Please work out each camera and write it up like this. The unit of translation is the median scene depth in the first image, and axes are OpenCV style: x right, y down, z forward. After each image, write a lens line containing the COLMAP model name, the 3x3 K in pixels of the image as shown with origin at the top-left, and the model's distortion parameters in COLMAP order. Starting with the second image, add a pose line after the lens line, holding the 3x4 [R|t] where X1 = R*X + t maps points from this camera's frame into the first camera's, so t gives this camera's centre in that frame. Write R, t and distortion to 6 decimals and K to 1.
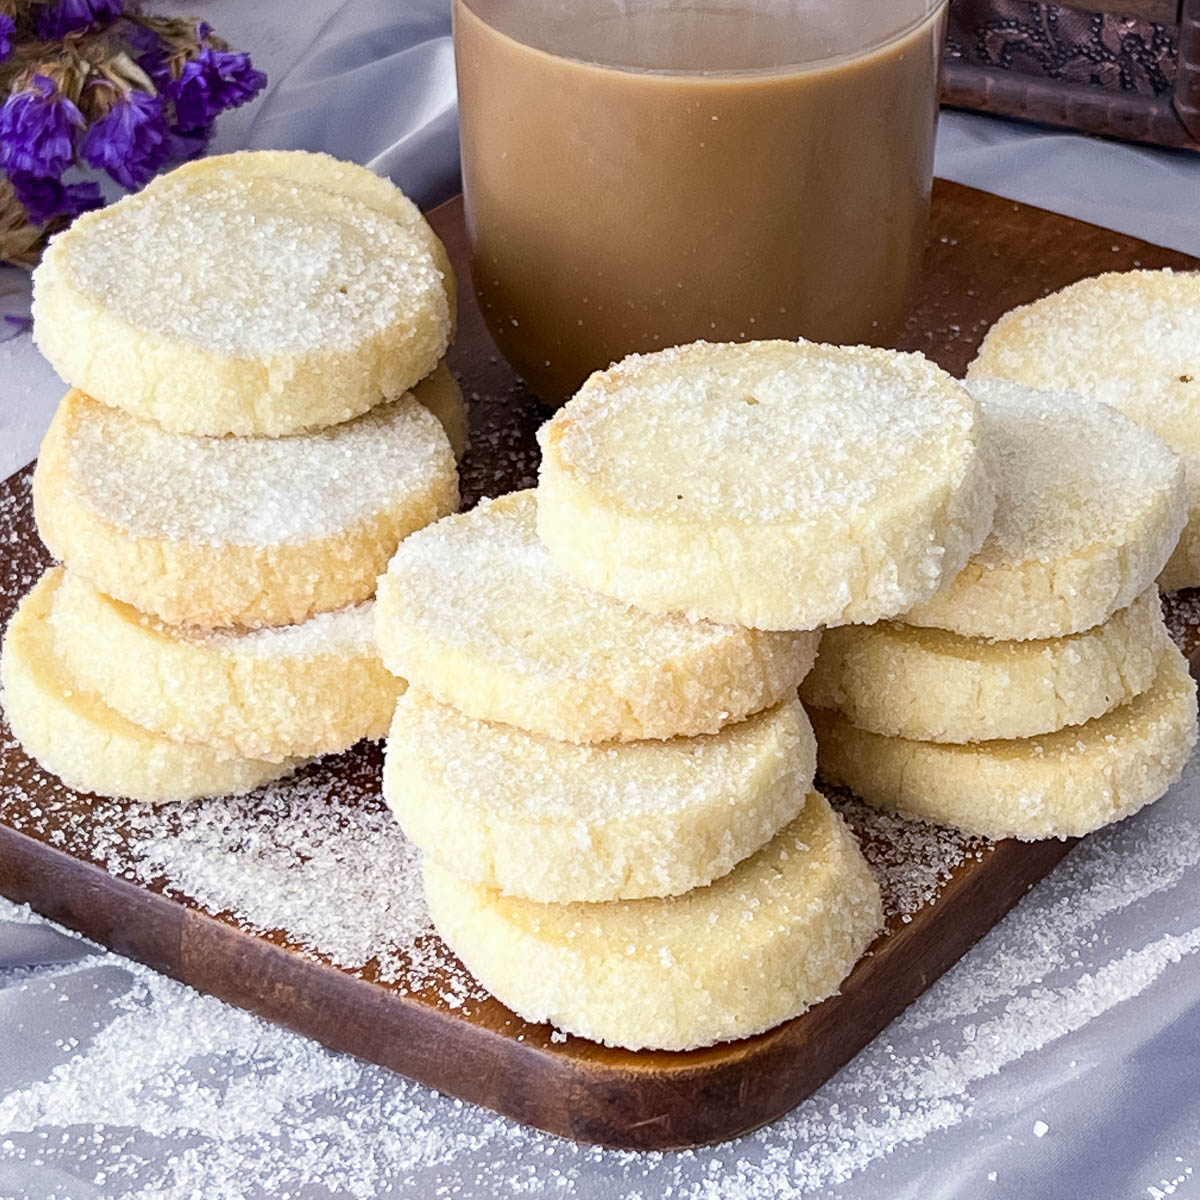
lens RADIAL K [[3739.5, 0, 820.8], [0, 3739.5, 598.4], [0, 0, 1]] dist [0.227741, -0.730345]
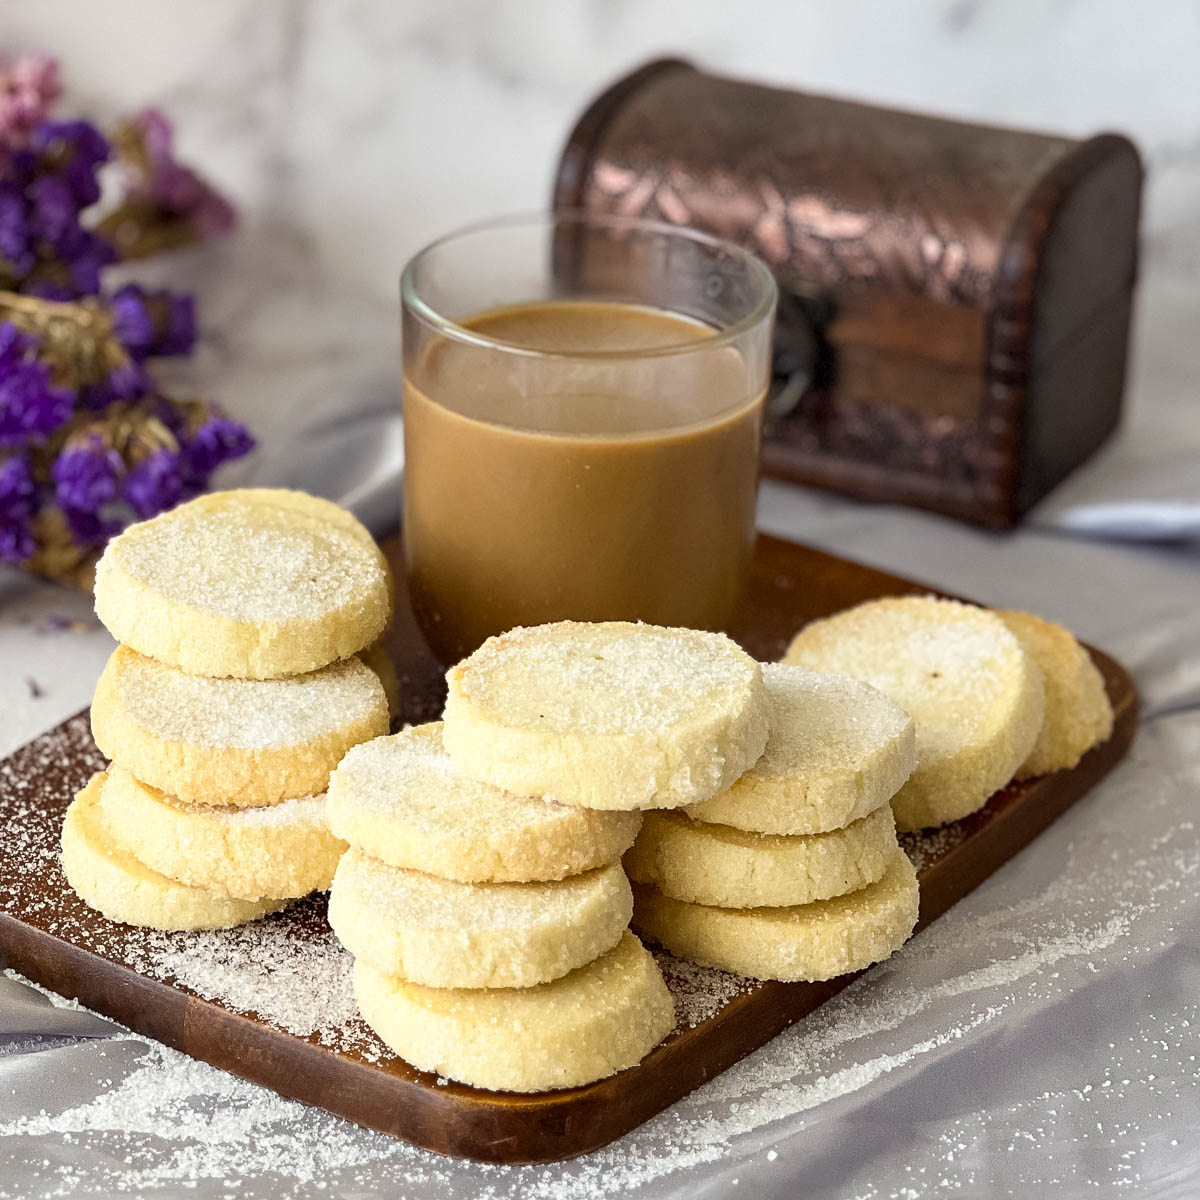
lens RADIAL K [[5225.6, 0, 600.0], [0, 5225.6, 600.0], [0, 0, 1]] dist [-0.900030, 18.832424]
pose [[0.997671, 0.032438, -0.060006, 0.098961], [-0.040098, 0.990543, -0.131213, 0.182562], [0.055182, 0.133313, 0.989536, -0.944493]]
